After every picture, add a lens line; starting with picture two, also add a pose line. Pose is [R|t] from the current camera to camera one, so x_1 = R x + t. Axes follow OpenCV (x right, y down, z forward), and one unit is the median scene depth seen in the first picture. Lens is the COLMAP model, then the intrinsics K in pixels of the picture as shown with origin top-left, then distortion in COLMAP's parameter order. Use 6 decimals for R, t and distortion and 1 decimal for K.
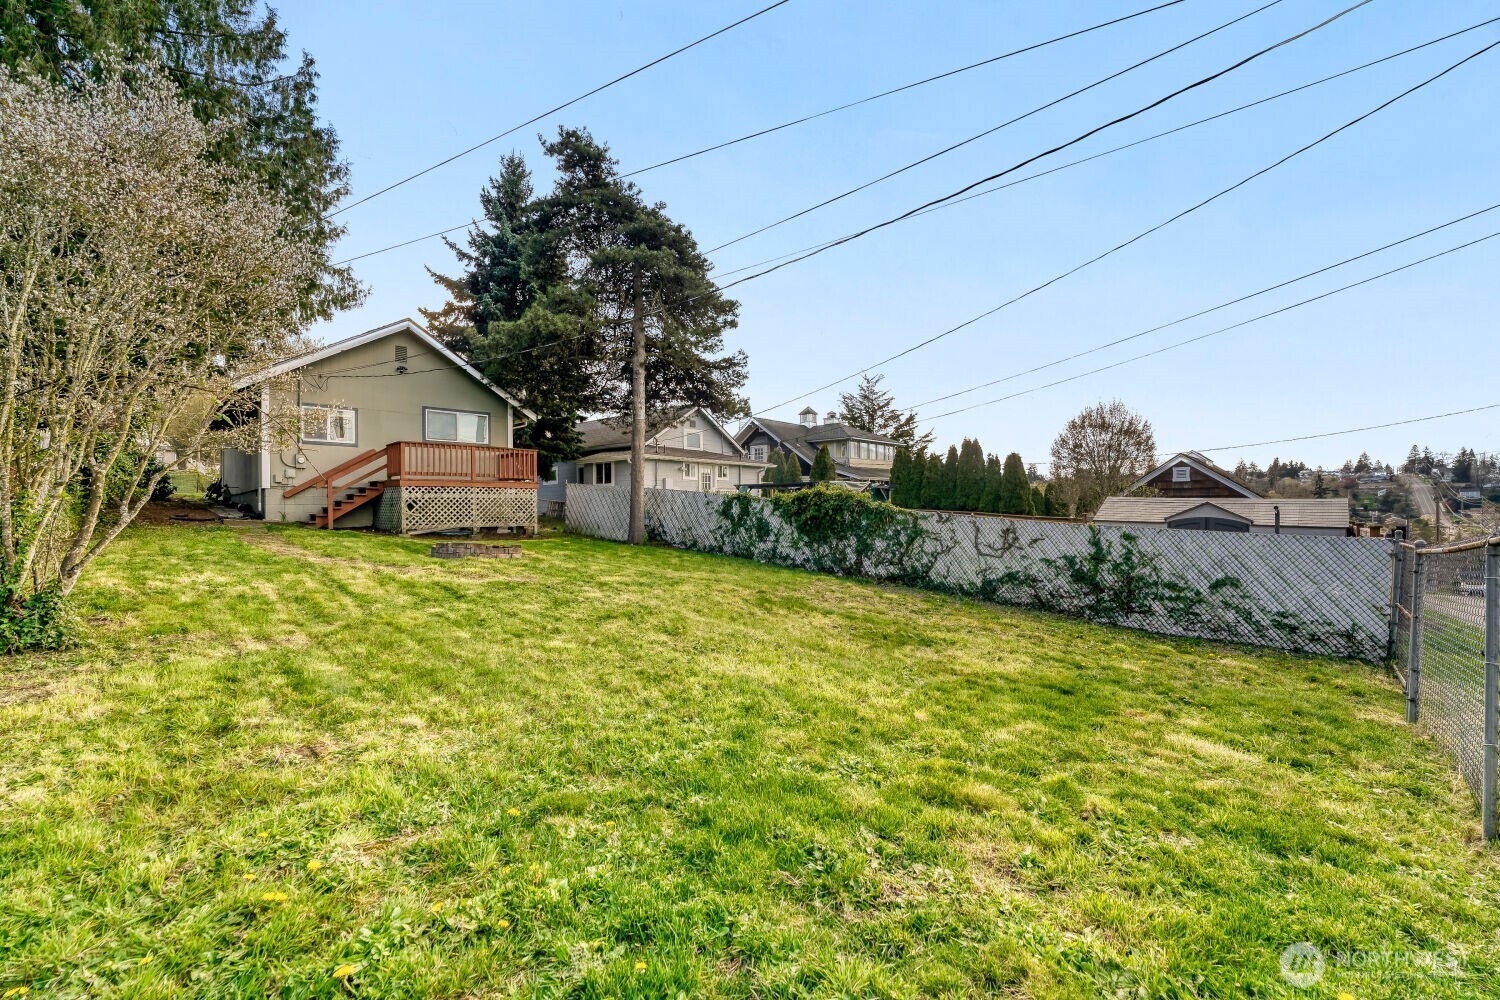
lens RADIAL K [[610.2, 0, 745.8], [0, 610.2, 508.9], [0, 0, 1]] dist [-0.025204, 0.002076]
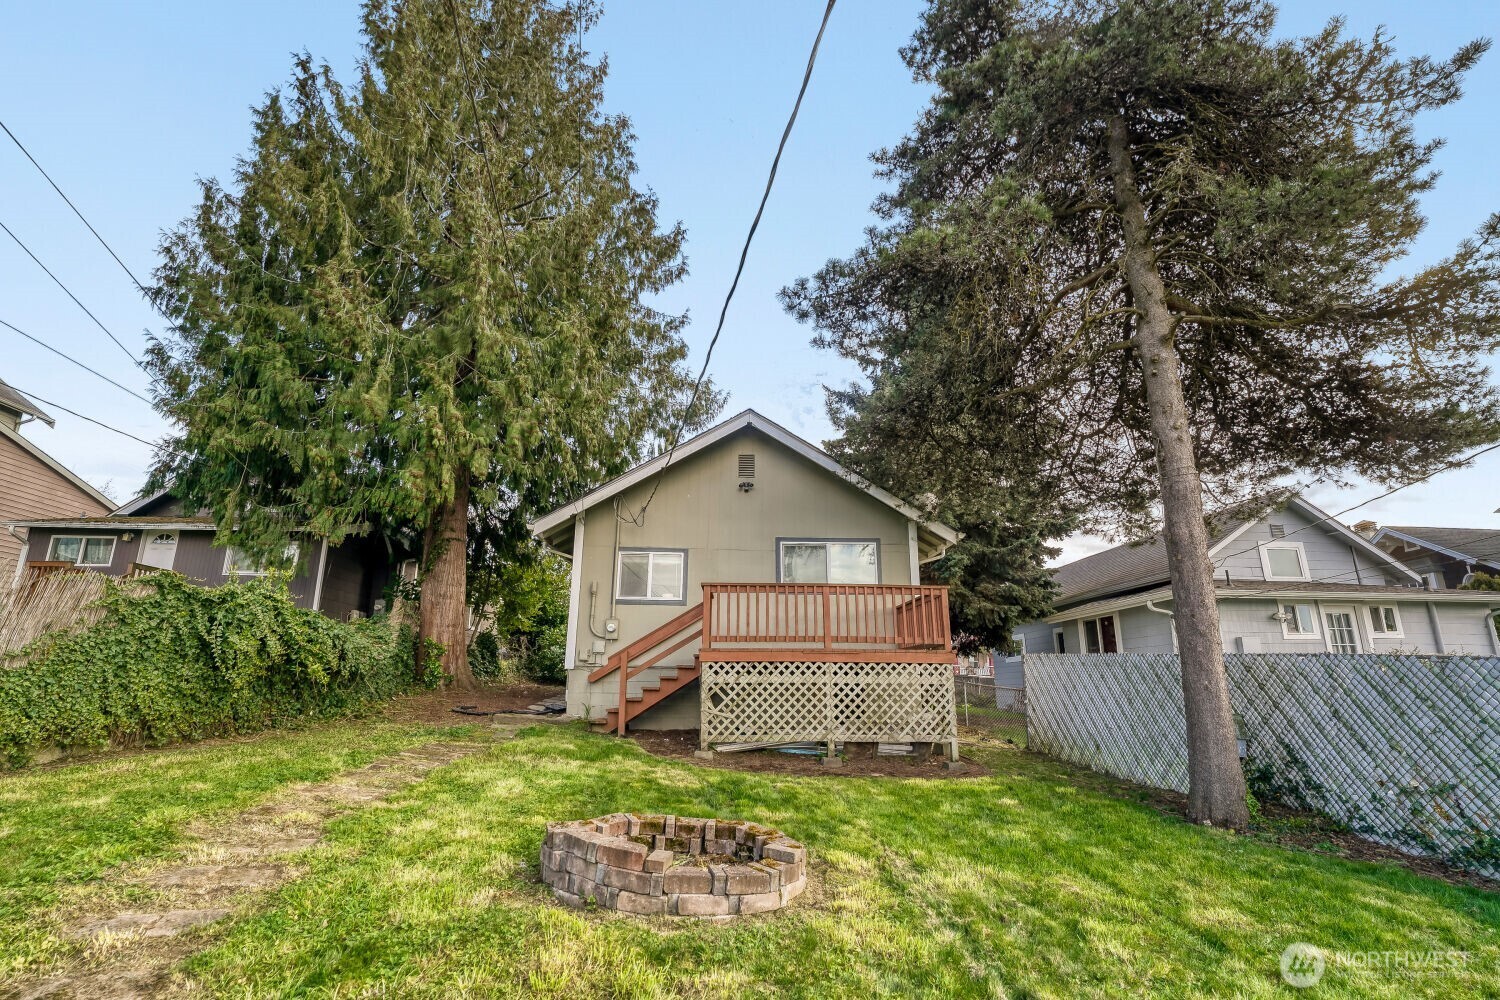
lens RADIAL K [[610.2, 0, 765.3], [0, 610.2, 544.1], [0, 0, 1]] dist [-0.025204, 0.002076]
pose [[0.741878, -0.149988, -0.653544, -0.120167], [-0.009326, 0.972259, -0.233719, -0.010822], [0.670470, 0.179486, 0.719899, 0.532048]]
